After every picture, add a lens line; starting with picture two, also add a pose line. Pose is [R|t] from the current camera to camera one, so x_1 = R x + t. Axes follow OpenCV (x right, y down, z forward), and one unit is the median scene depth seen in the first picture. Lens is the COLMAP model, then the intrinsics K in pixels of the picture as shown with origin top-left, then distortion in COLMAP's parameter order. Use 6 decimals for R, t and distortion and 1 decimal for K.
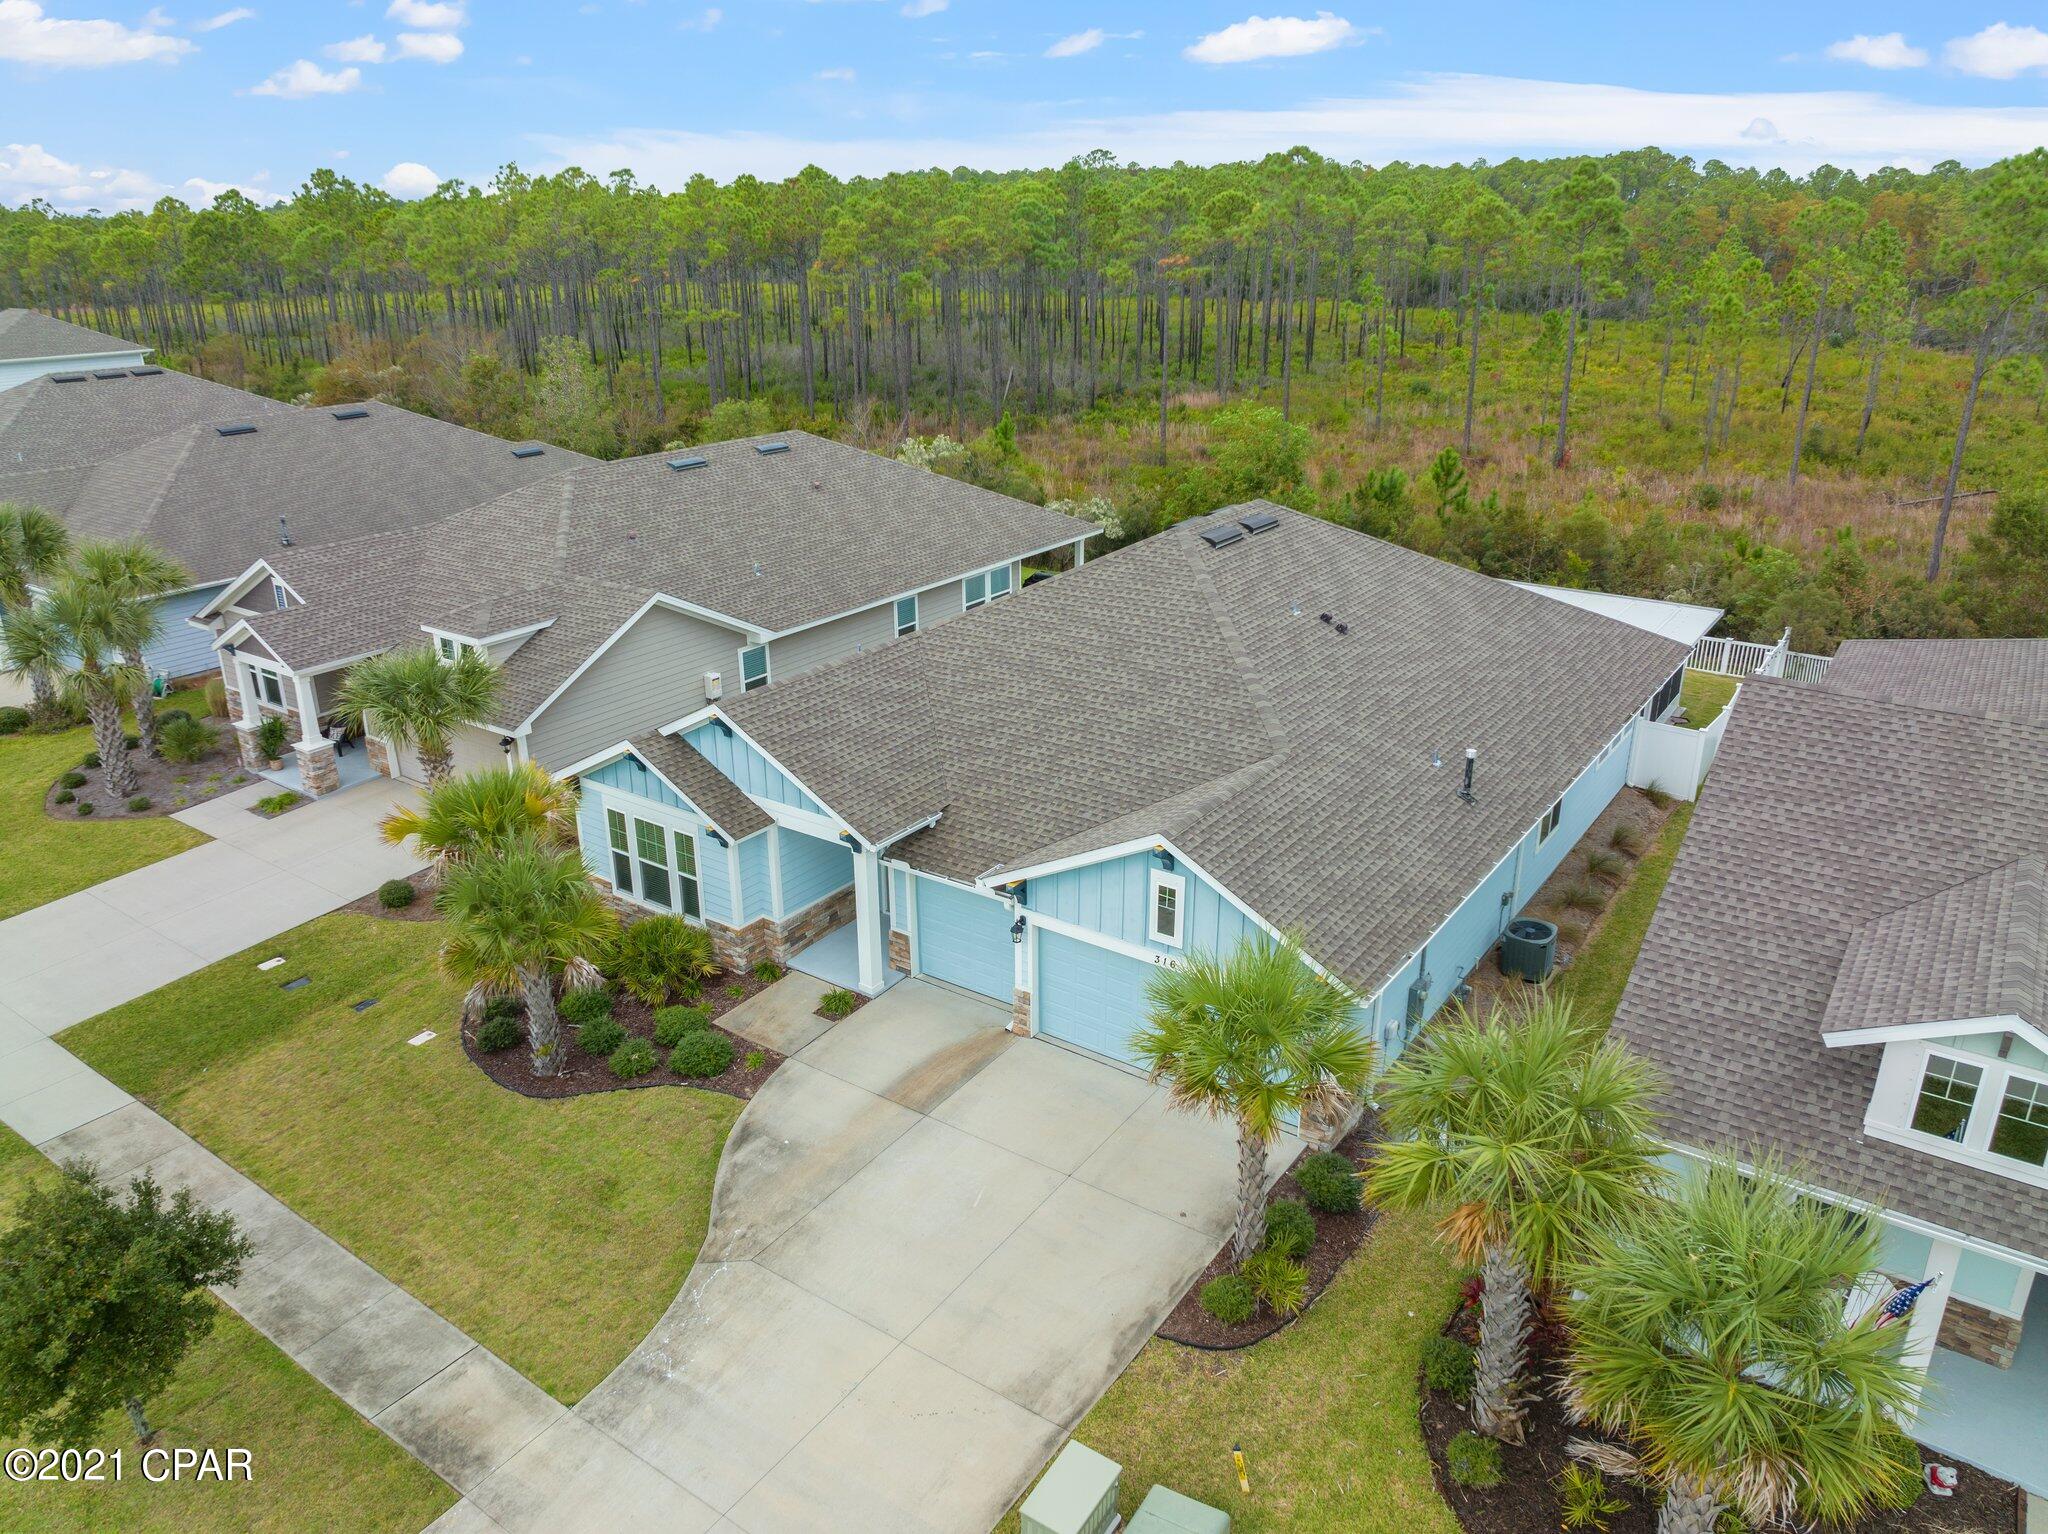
lens RADIAL K [[1428.5, 0, 1032.5], [0, 1428.5, 754.8], [0, 0, 1]] dist [-0.035325, 0.011499]
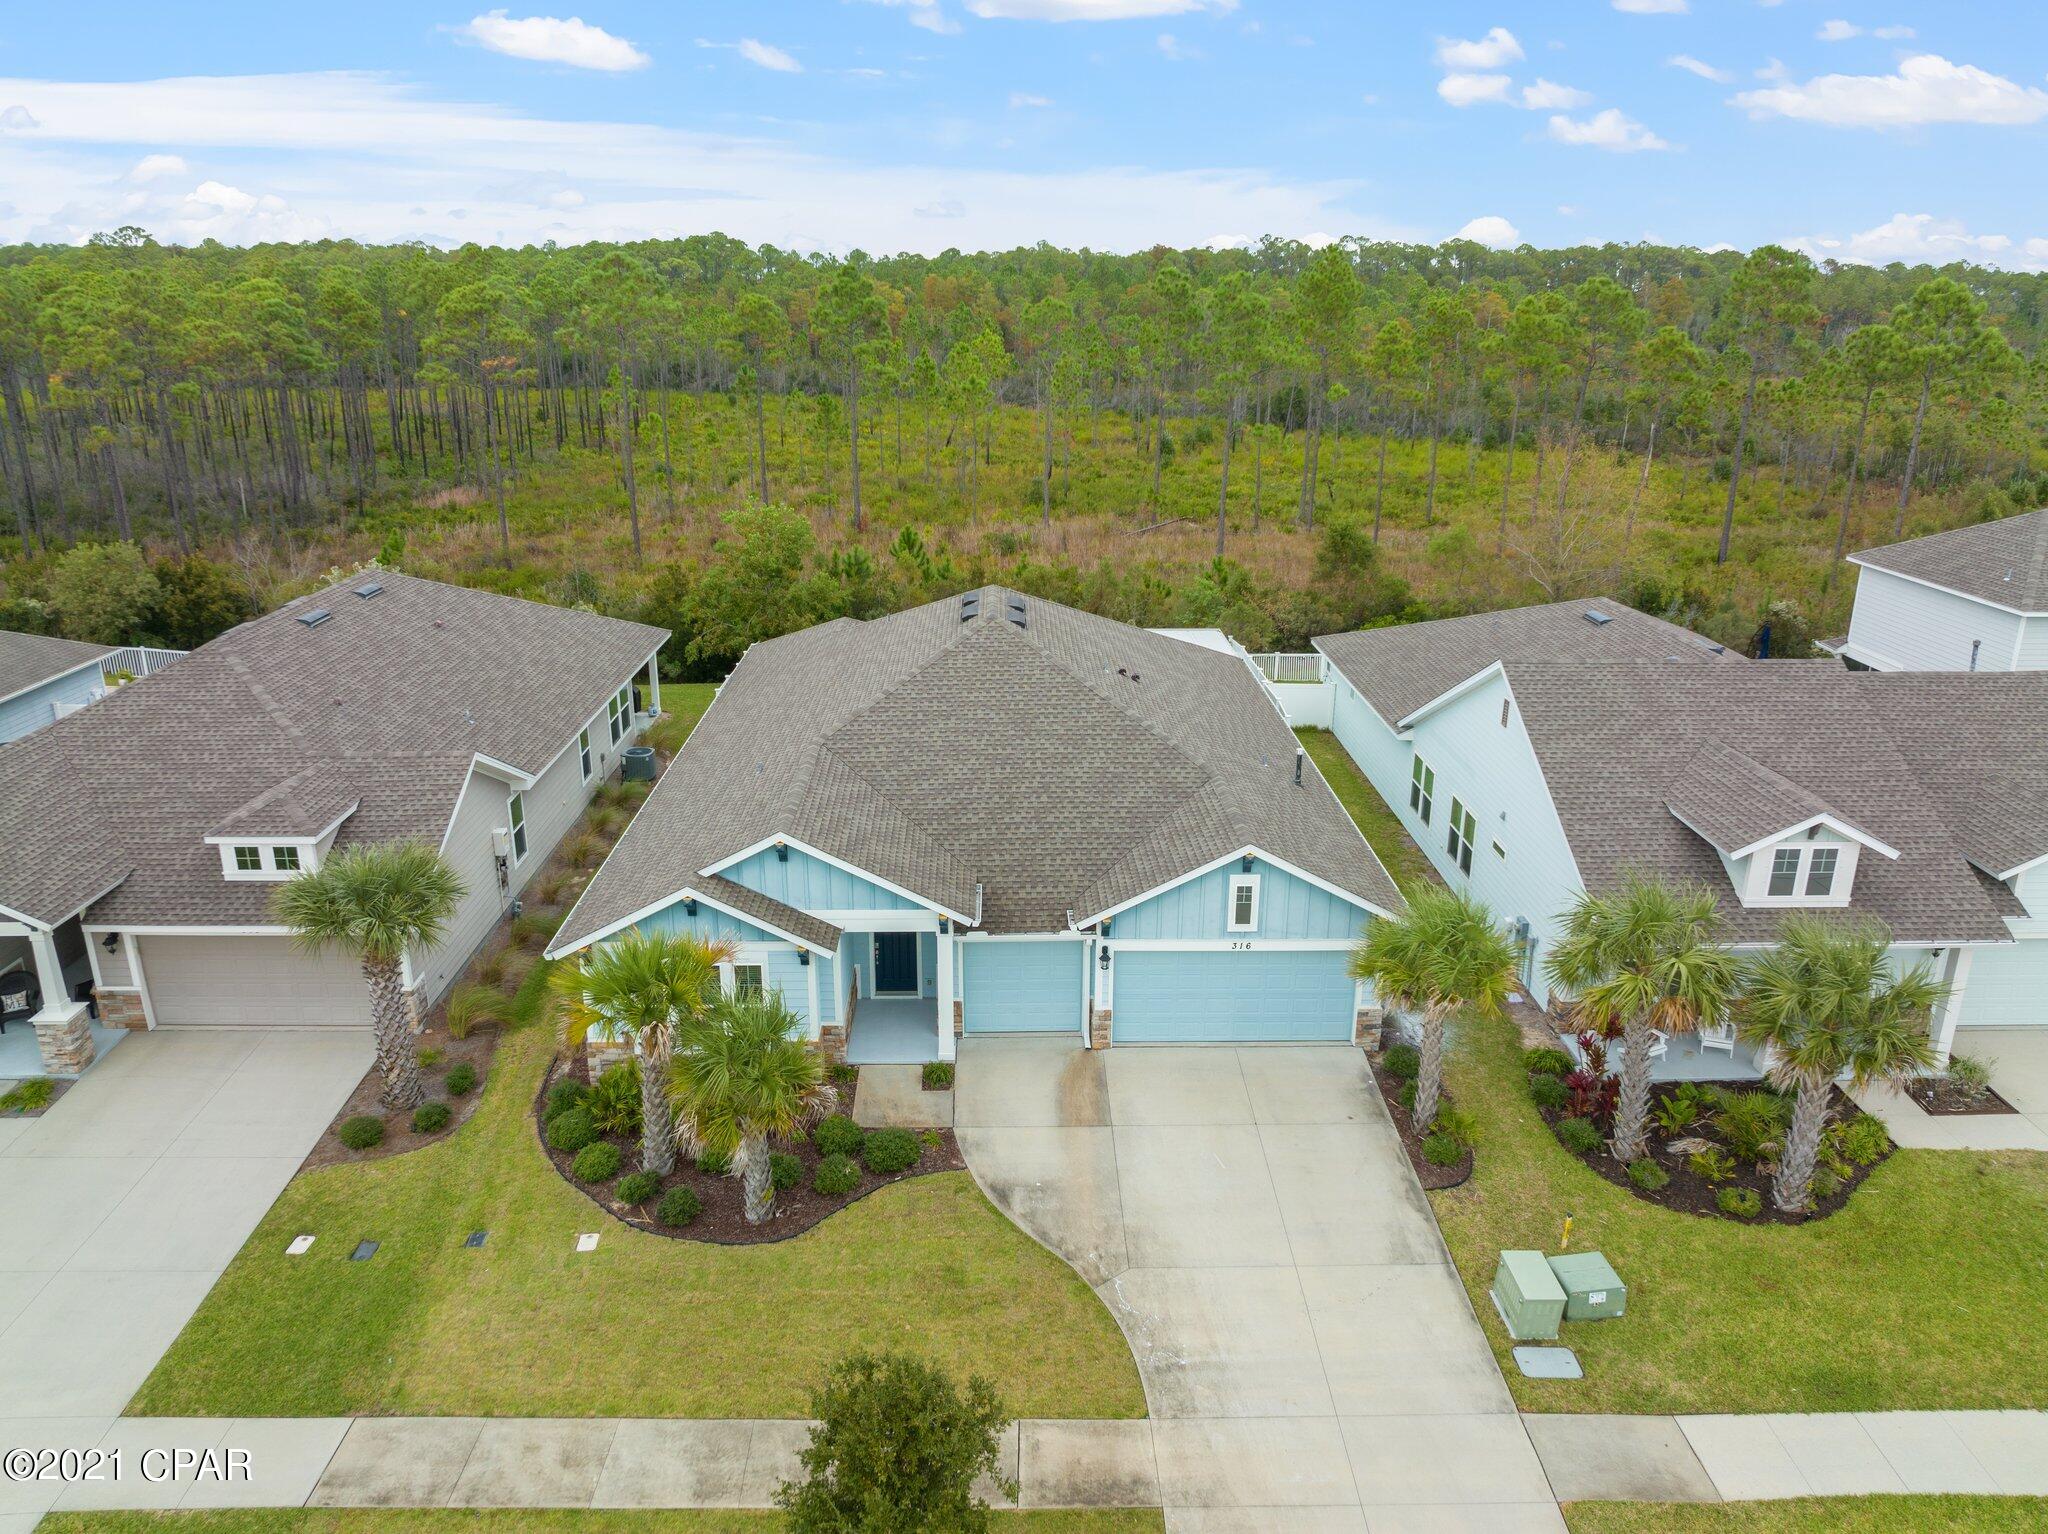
lens RADIAL K [[1418.7, 0, 1011.5], [0, 1418.7, 768.9], [0, 0, 1]] dist [-0.039489, 0.003867]
pose [[0.809615, -0.182328, 0.557925, -0.667034], [0.201491, 0.979102, 0.027580, -0.076609], [-0.551294, 0.090088, 0.829433, 0.042964]]
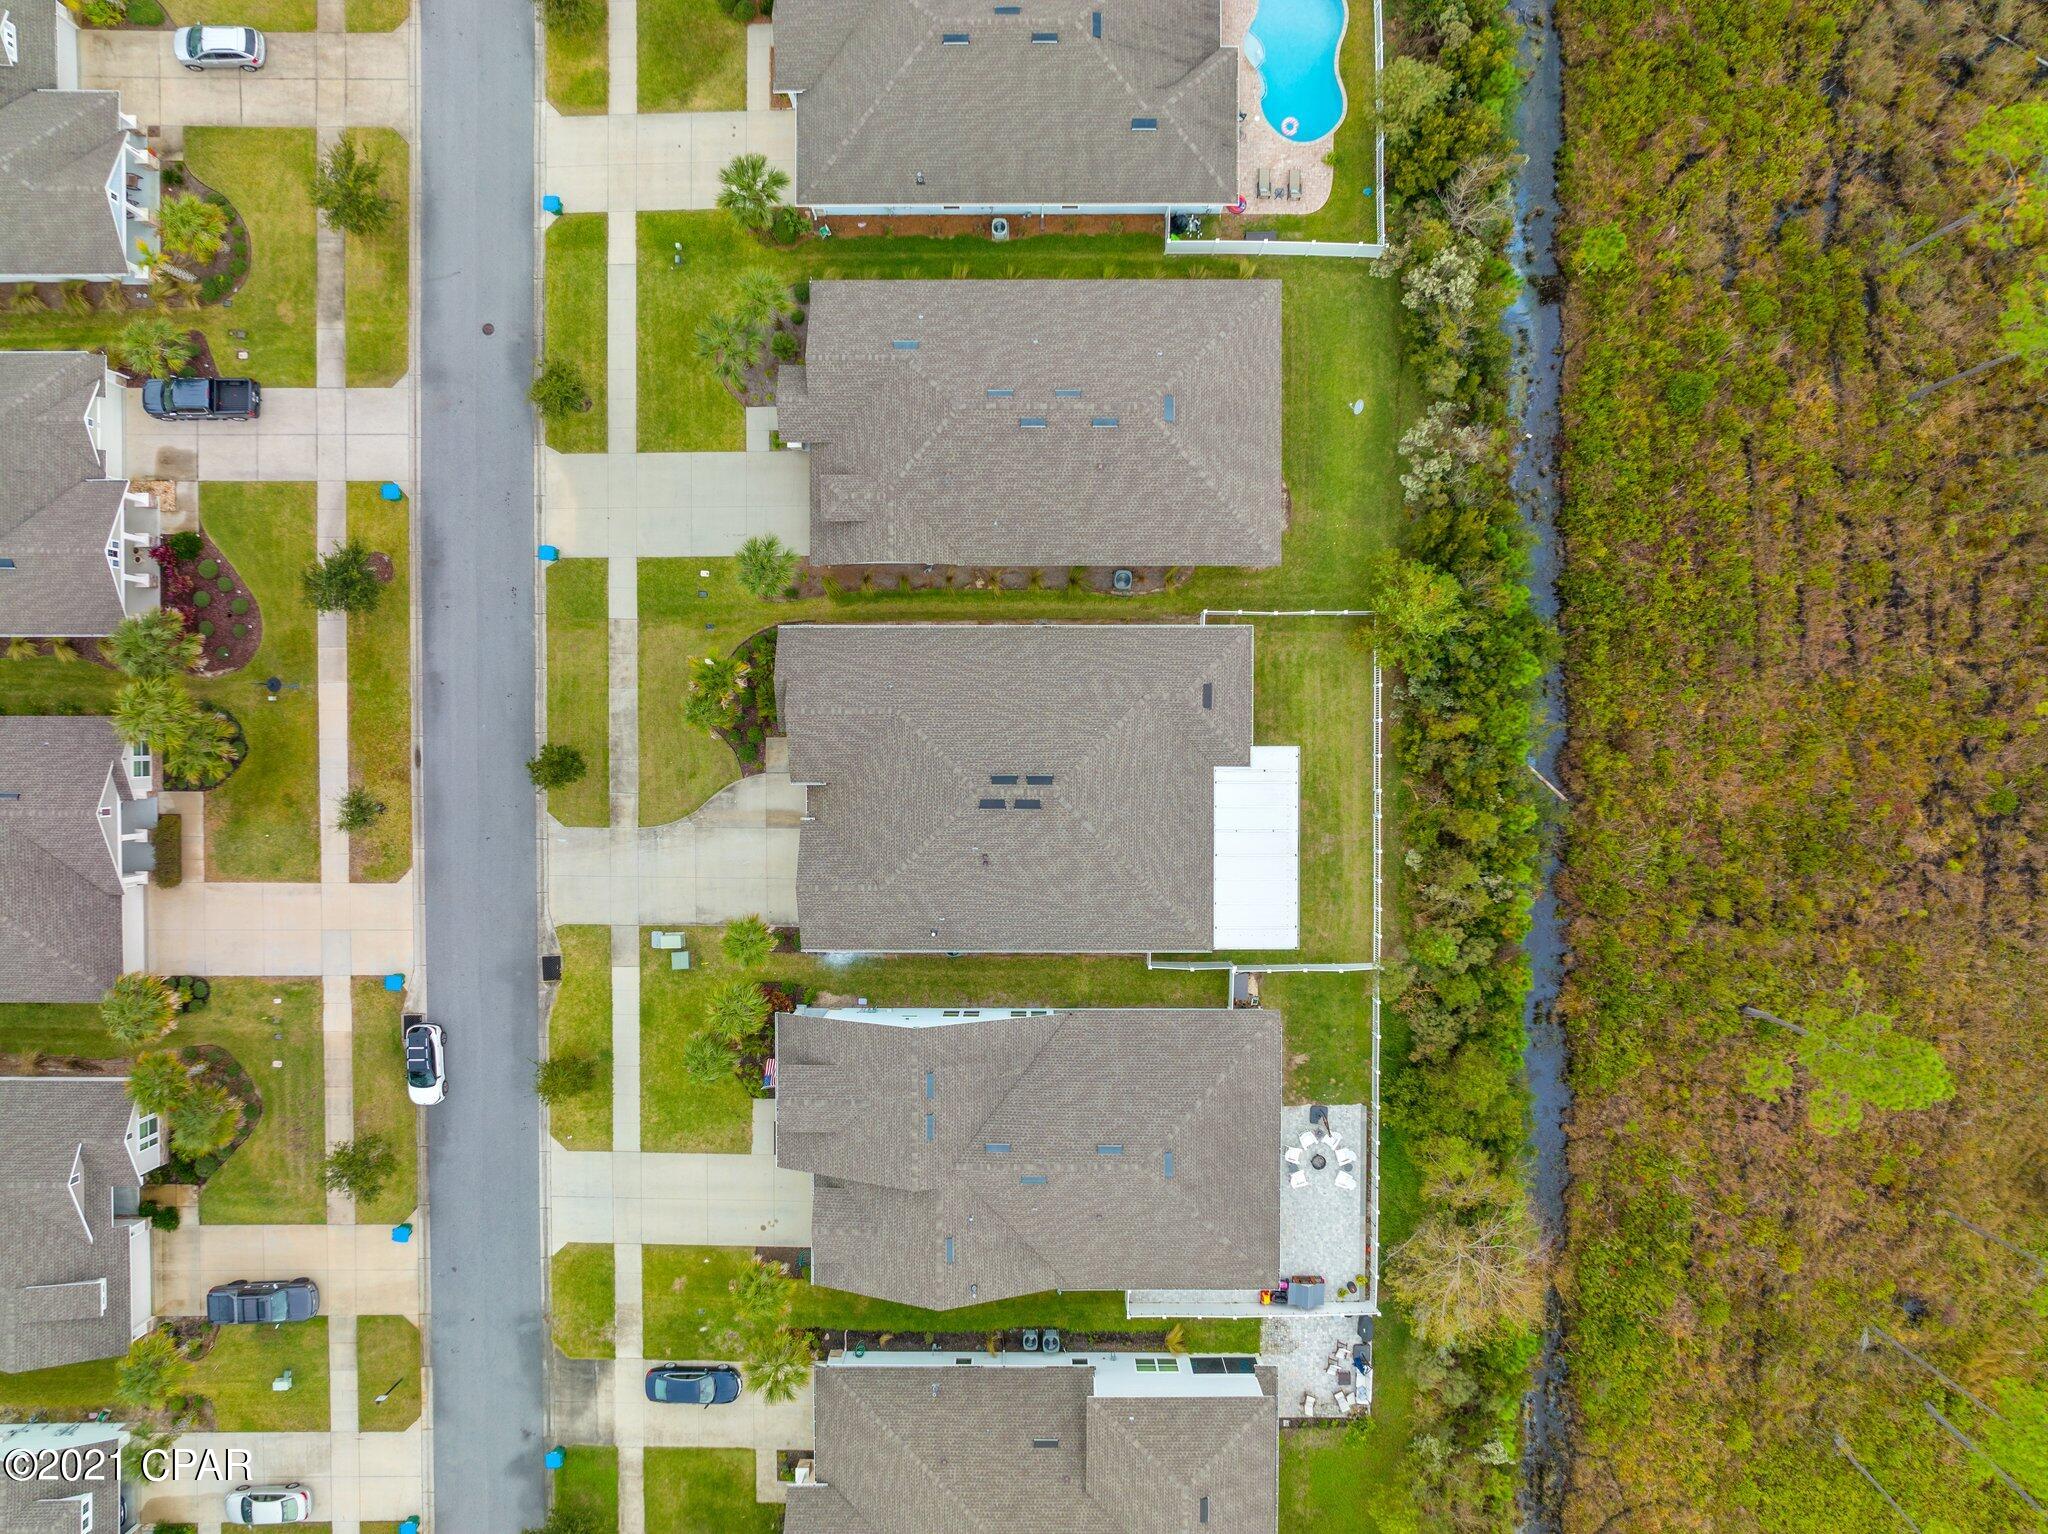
lens RADIAL K [[1413.9, 0, 1010.4], [0, 1413.9, 763.3], [0, 0, 1]] dist [-0.010003, -0.001322]
pose [[0.575512, 0.817729, 0.010232, 0.089110], [-0.294339, 0.195448, 0.935502, -2.786470], [0.762988, -0.541405, 0.353173, 0.303999]]
